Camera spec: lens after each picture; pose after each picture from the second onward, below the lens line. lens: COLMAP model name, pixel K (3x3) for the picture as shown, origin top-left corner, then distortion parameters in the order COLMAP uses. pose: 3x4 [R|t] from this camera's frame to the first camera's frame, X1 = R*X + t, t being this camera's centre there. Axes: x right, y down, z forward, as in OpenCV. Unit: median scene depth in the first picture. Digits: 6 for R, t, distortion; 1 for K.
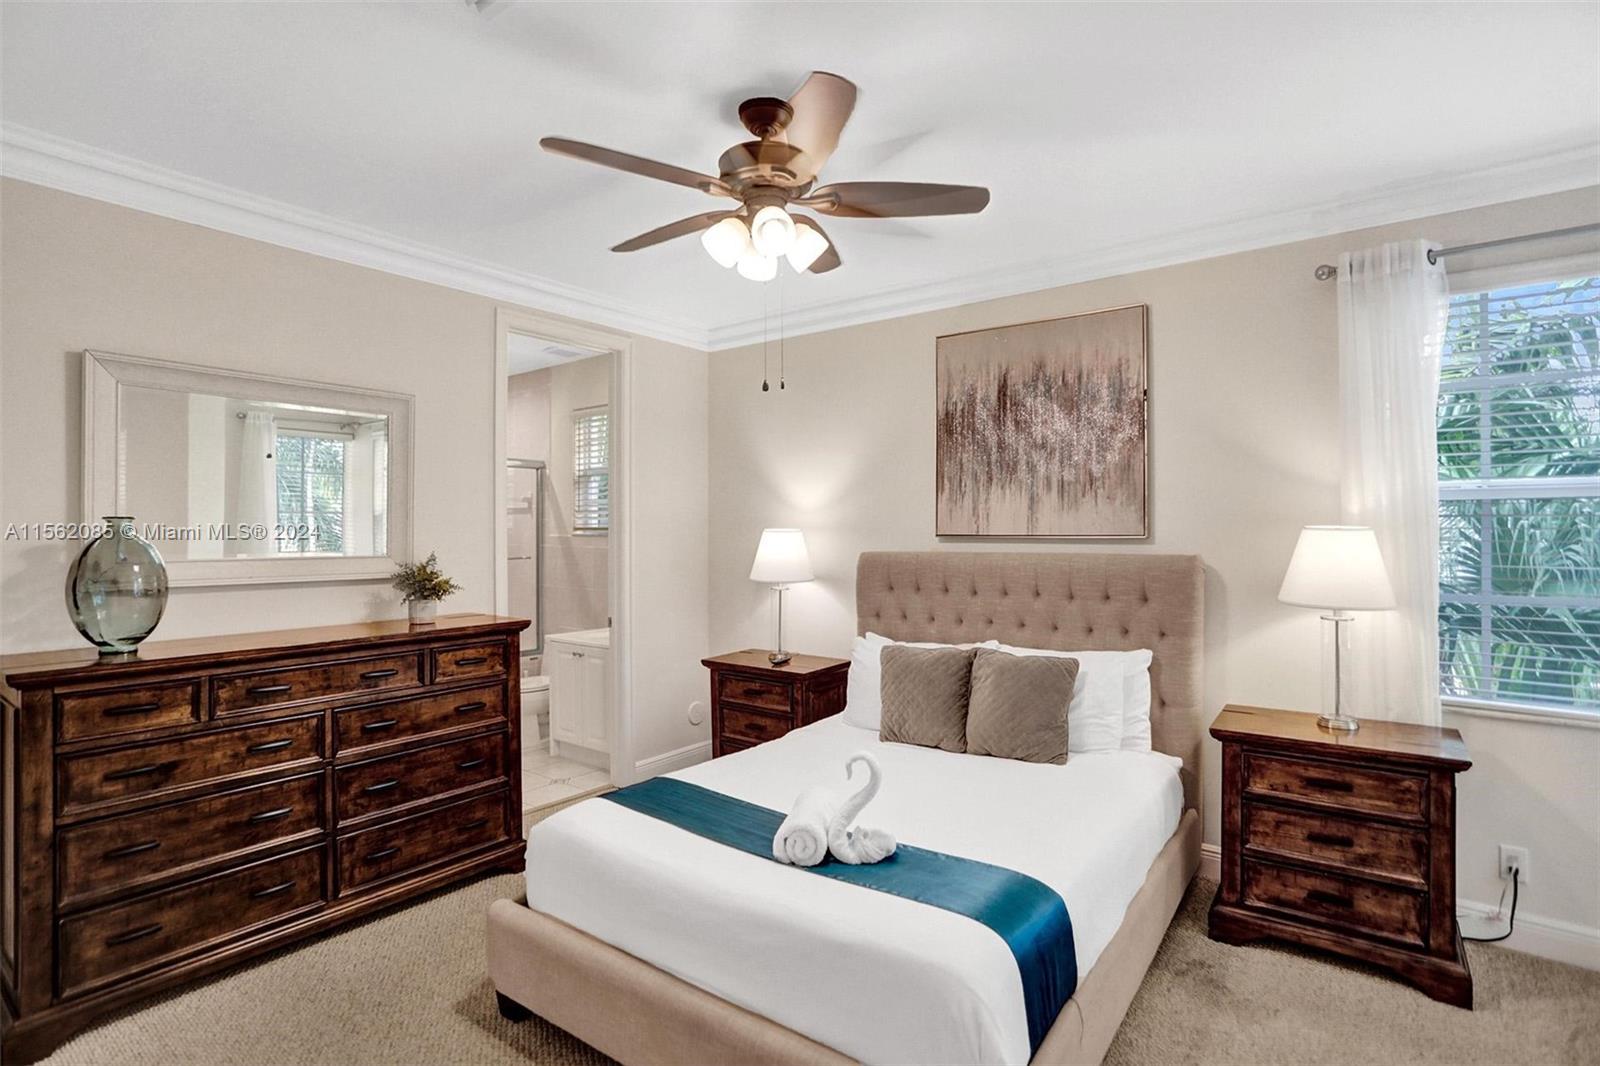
lens RADIAL K [[792.8, 0, 799.1], [0, 792.8, 529.8], [0, 0, 1]] dist [-0.042093, 0.018894]
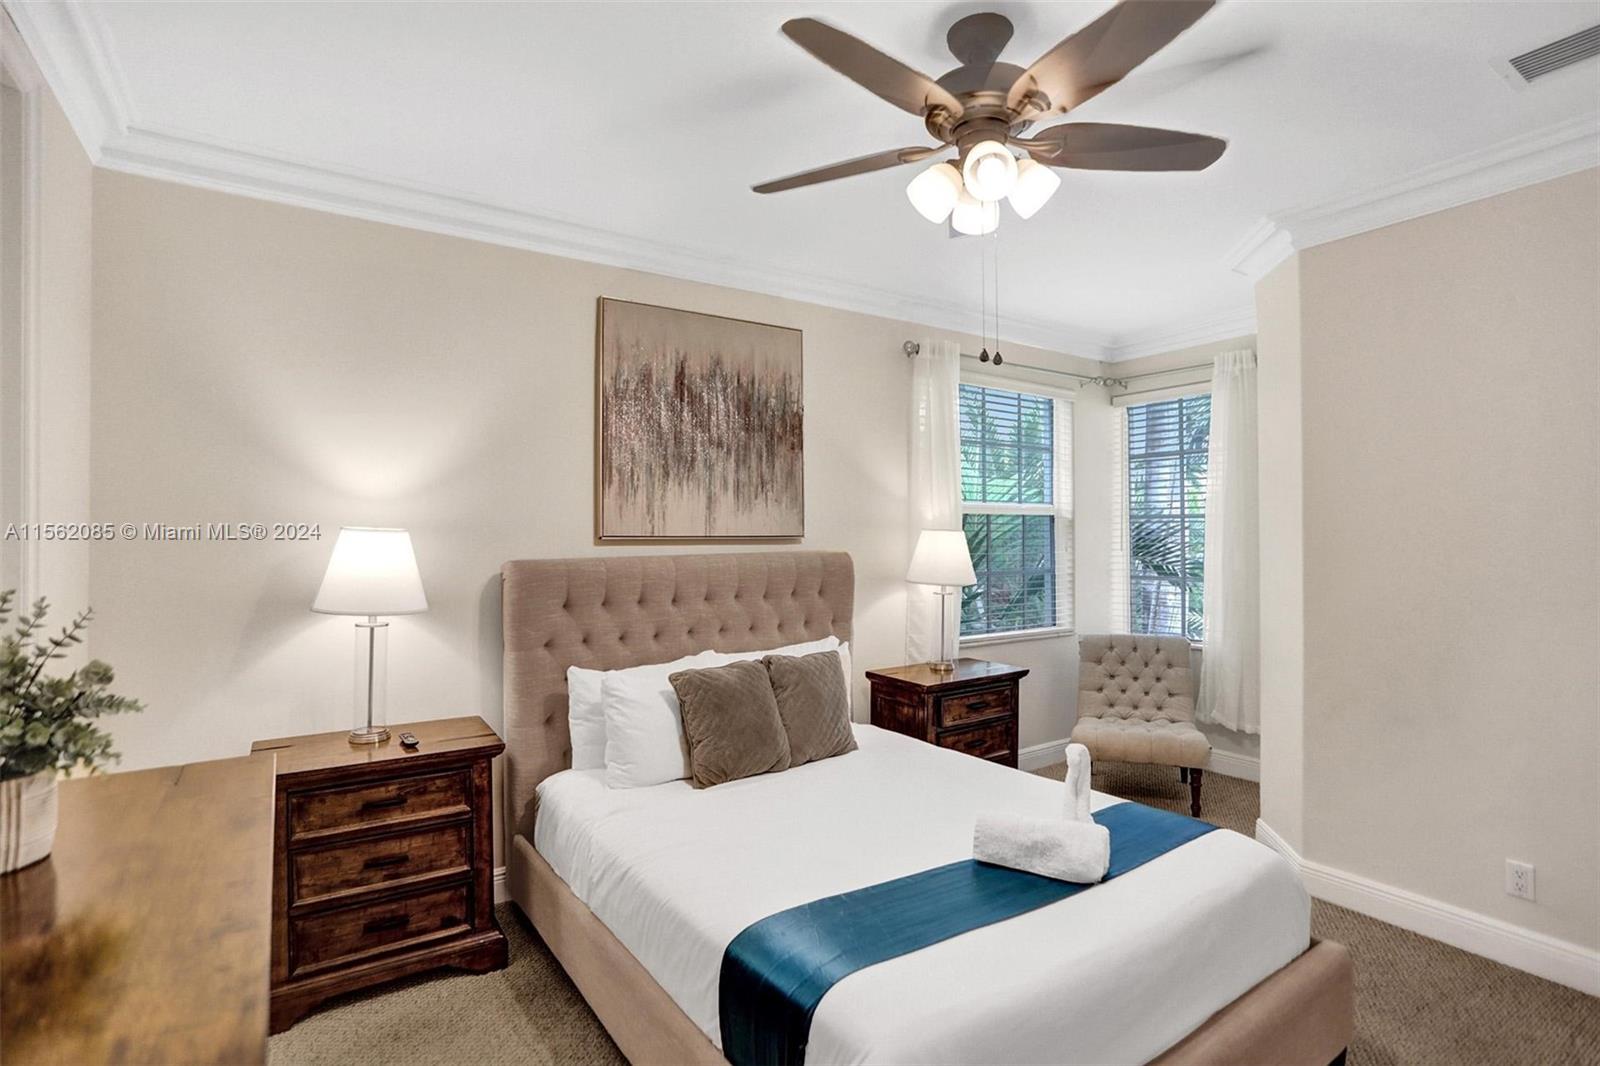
lens RADIAL K [[792.8, 0, 797.7], [0, 792.8, 526.8], [0, 0, 1]] dist [-0.042093, 0.018894]
pose [[0.329523, 0.009098, 0.944104, -0.559000], [0.001480, 0.999947, -0.010153, 0.005451], [-0.944146, 0.004743, 0.329493, 0.564212]]
